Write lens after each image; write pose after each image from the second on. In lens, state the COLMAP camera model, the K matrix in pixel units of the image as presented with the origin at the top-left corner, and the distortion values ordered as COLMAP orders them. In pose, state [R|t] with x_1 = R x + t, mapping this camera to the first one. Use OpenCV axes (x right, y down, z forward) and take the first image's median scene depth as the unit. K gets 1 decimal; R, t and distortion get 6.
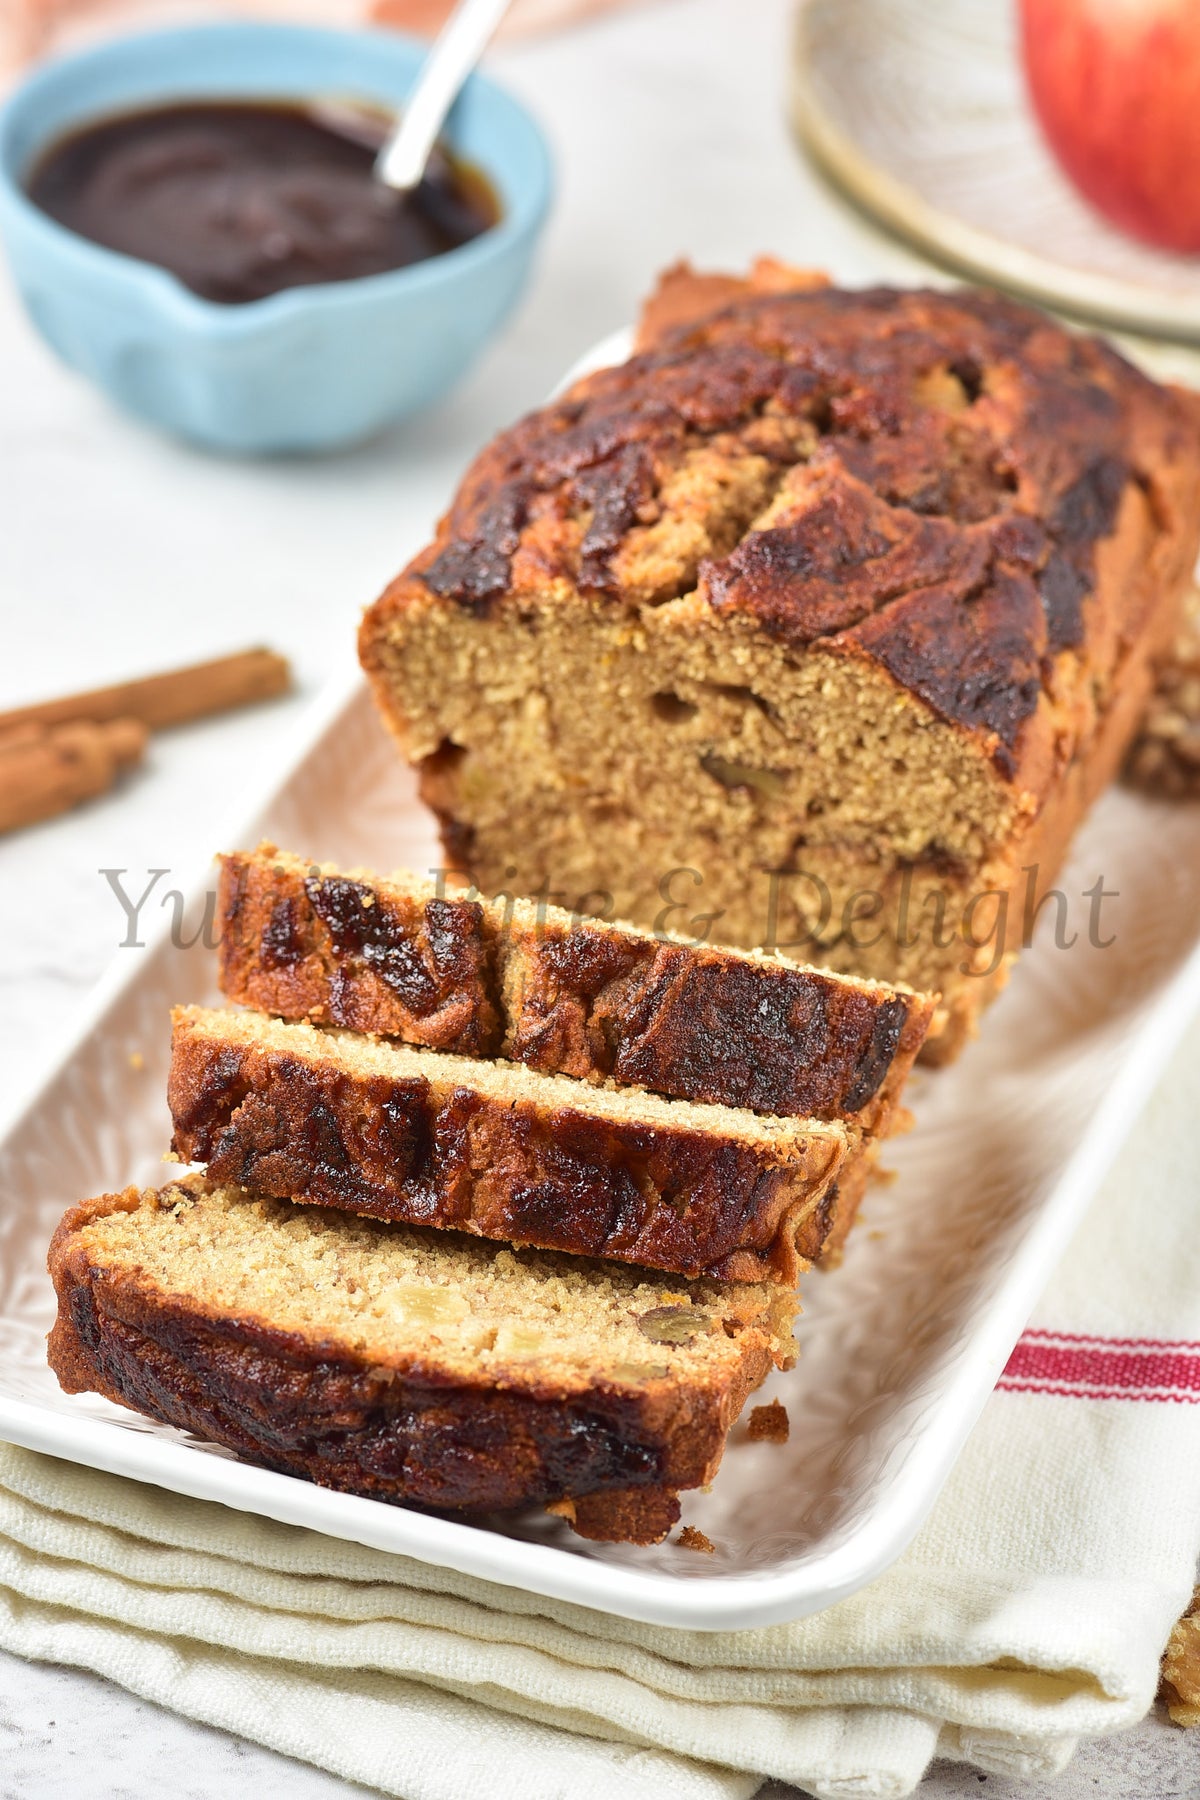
lens RADIAL K [[6387.8, 0, 600.0], [0, 6387.8, 900.0], [0, 0, 1]] dist [-0.253248, 1.869916]
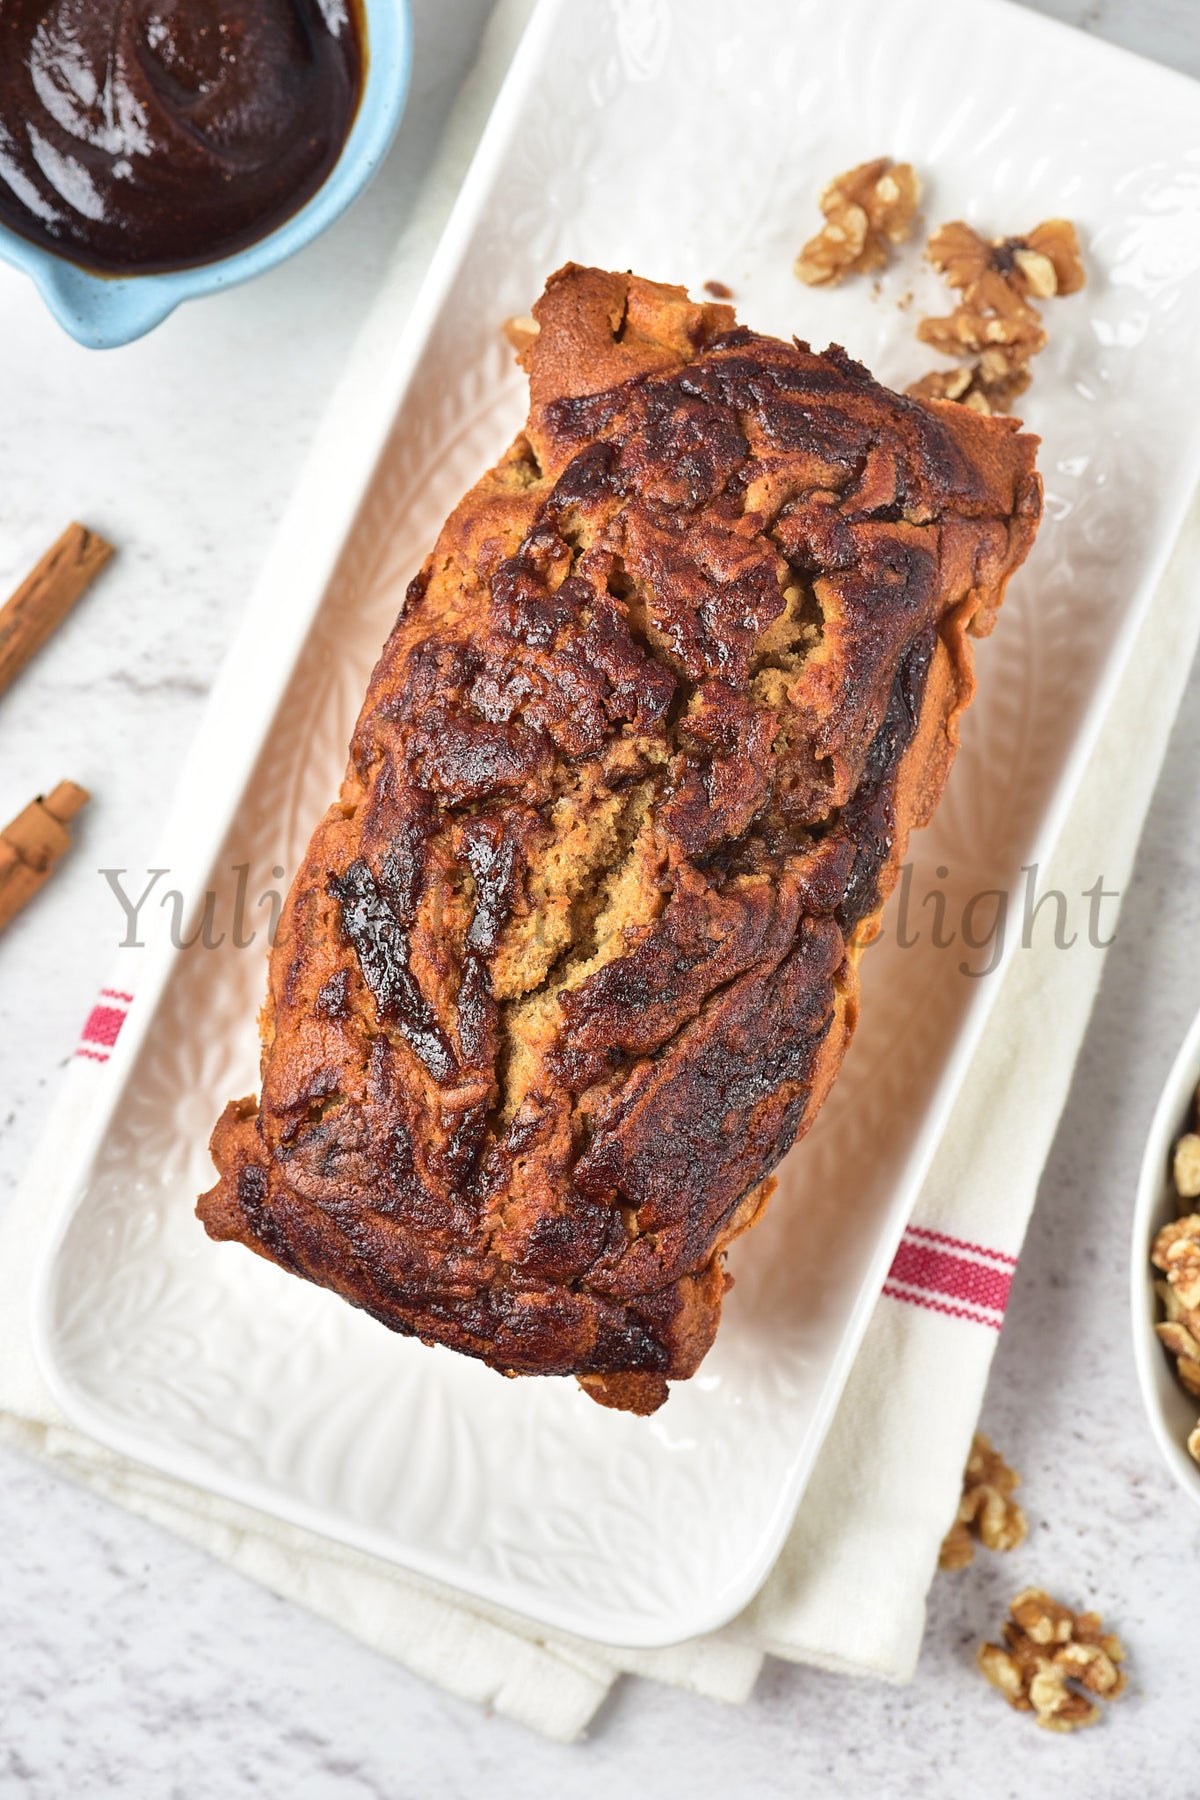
lens RADIAL K [[5992.1, 0, 600.0], [0, 5992.1, 900.0], [0, 0, 1]] dist [-0.171188, -0.519227]
pose [[0.999831, 0.018395, 0.000672, 0.022112], [-0.012244, 0.637366, 0.770464, -0.951592], [0.013745, -0.770341, 0.637484, 0.268013]]
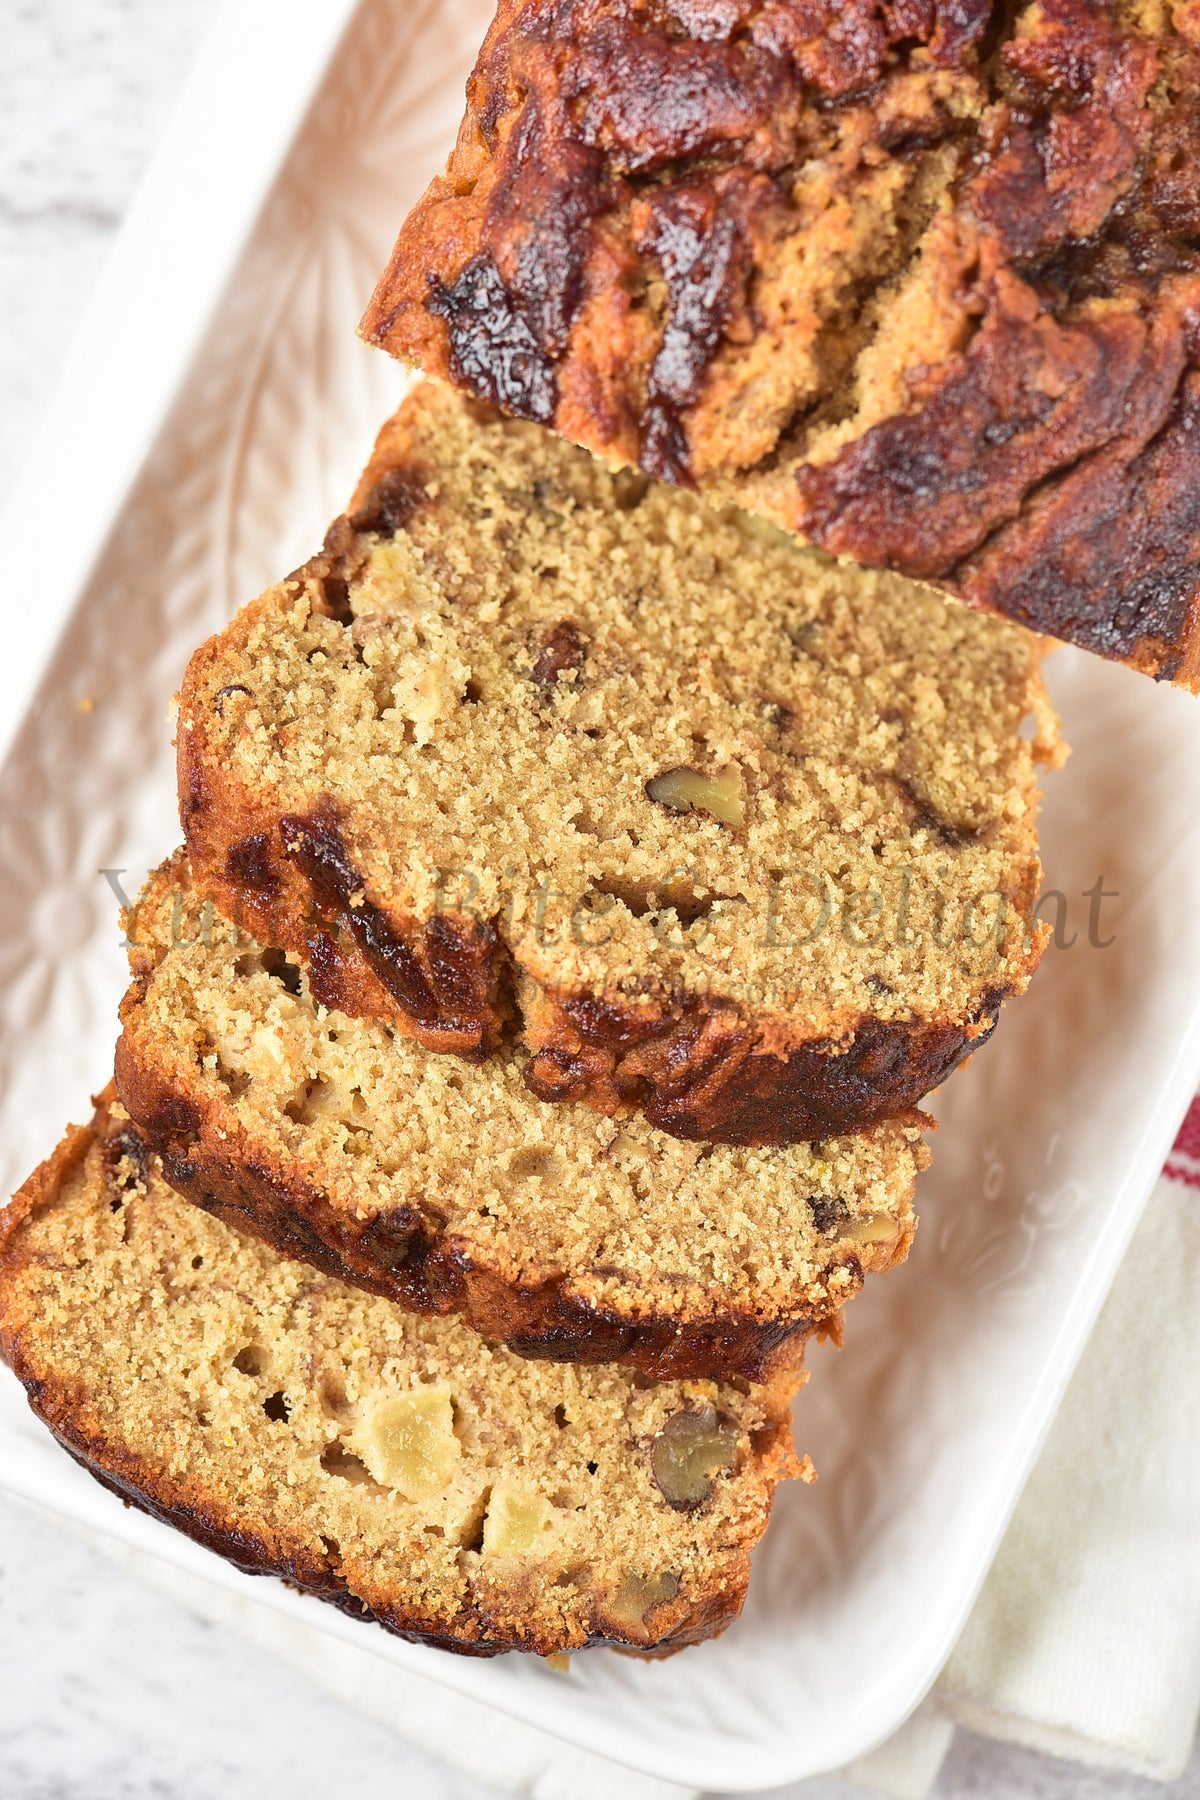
lens RADIAL K [[6387.8, 0, 600.0], [0, 6387.8, 900.0], [0, 0, 1]] dist [-0.253248, 1.869916]
pose [[0.998442, 0.055678, 0.003752, -0.008102], [-0.038625, 0.640982, 0.766583, -0.601622], [0.040277, -0.765534, 0.642134, 0.459754]]
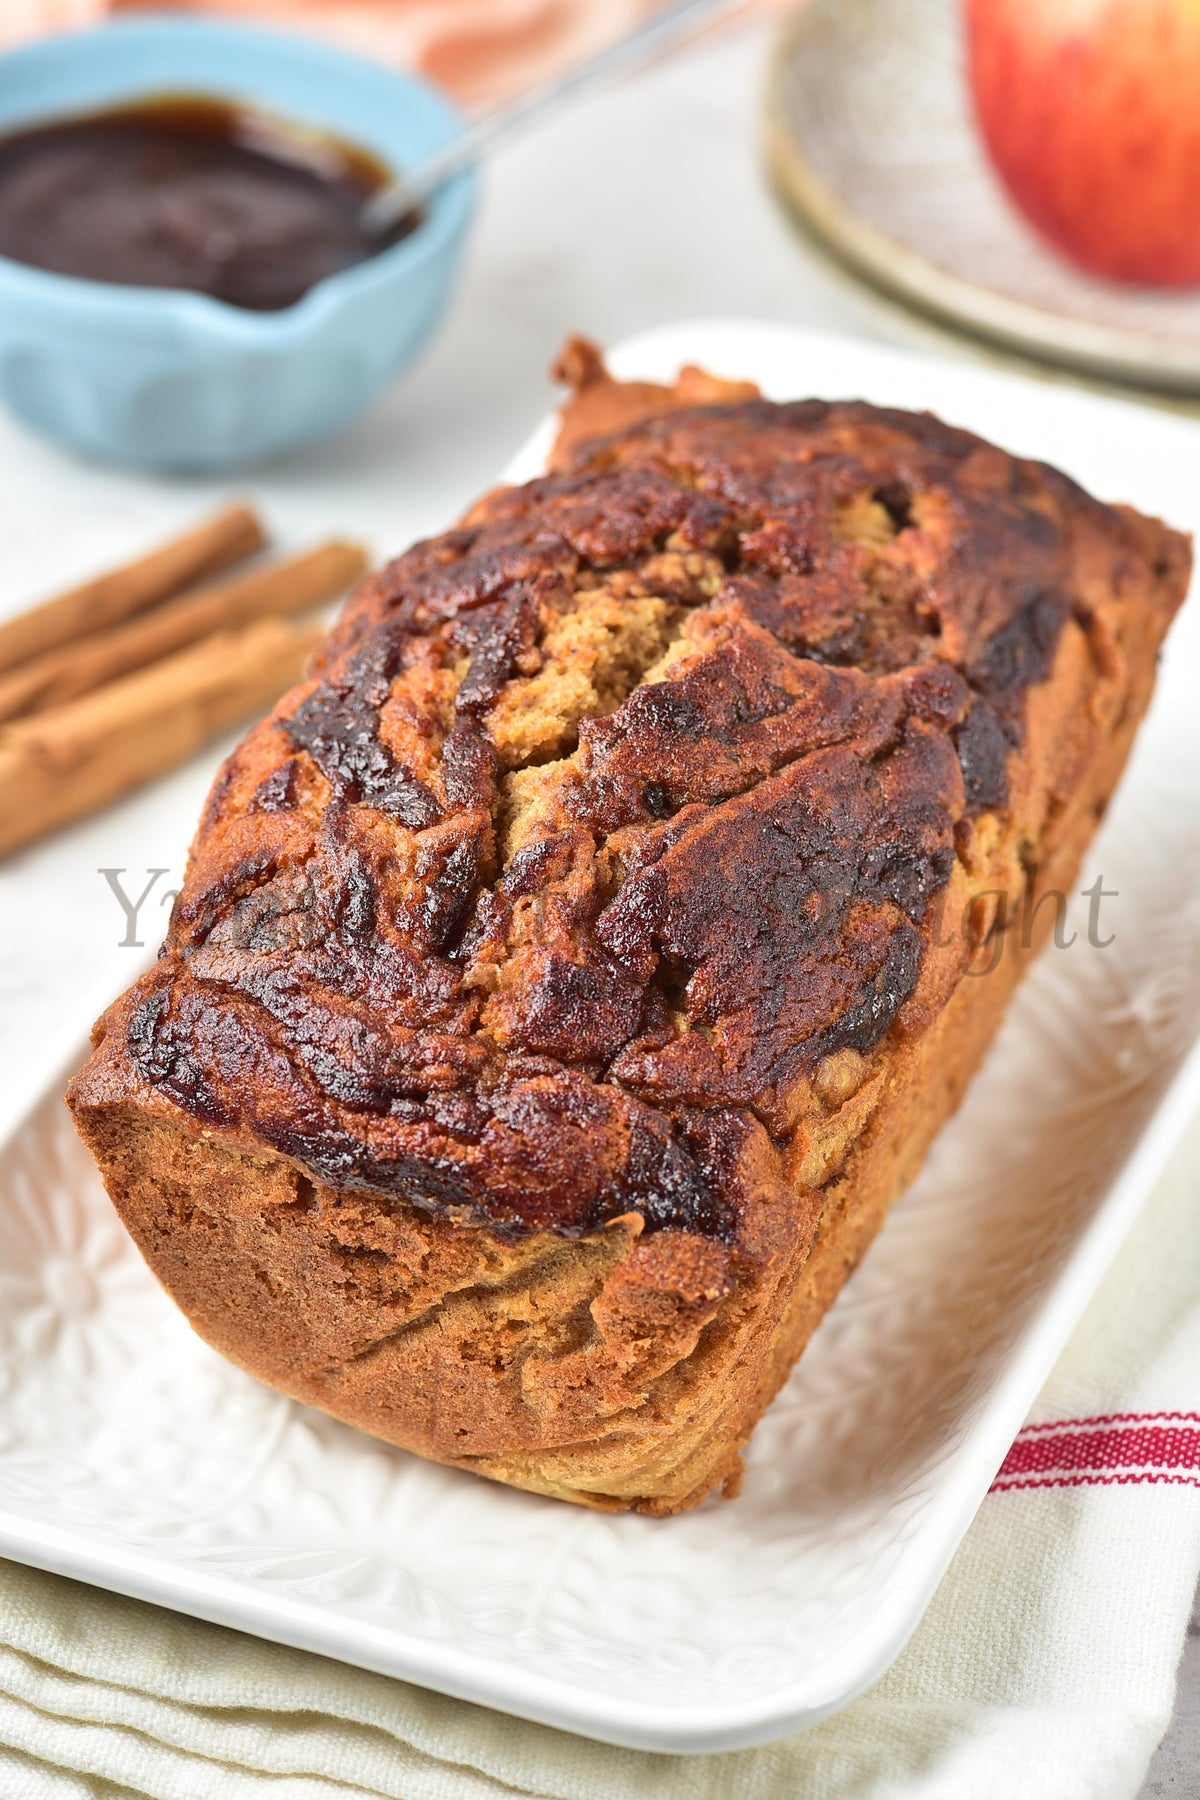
lens RADIAL K [[5992.1, 0, 600.0], [0, 5992.1, 900.0], [0, 0, 1]] dist [-0.171188, -0.519227]
pose [[0.999589, 0.010218, -0.026775, 0.041244], [-0.009837, 0.999849, 0.014346, -0.038960], [0.026917, -0.014077, 0.999539, 0.137549]]
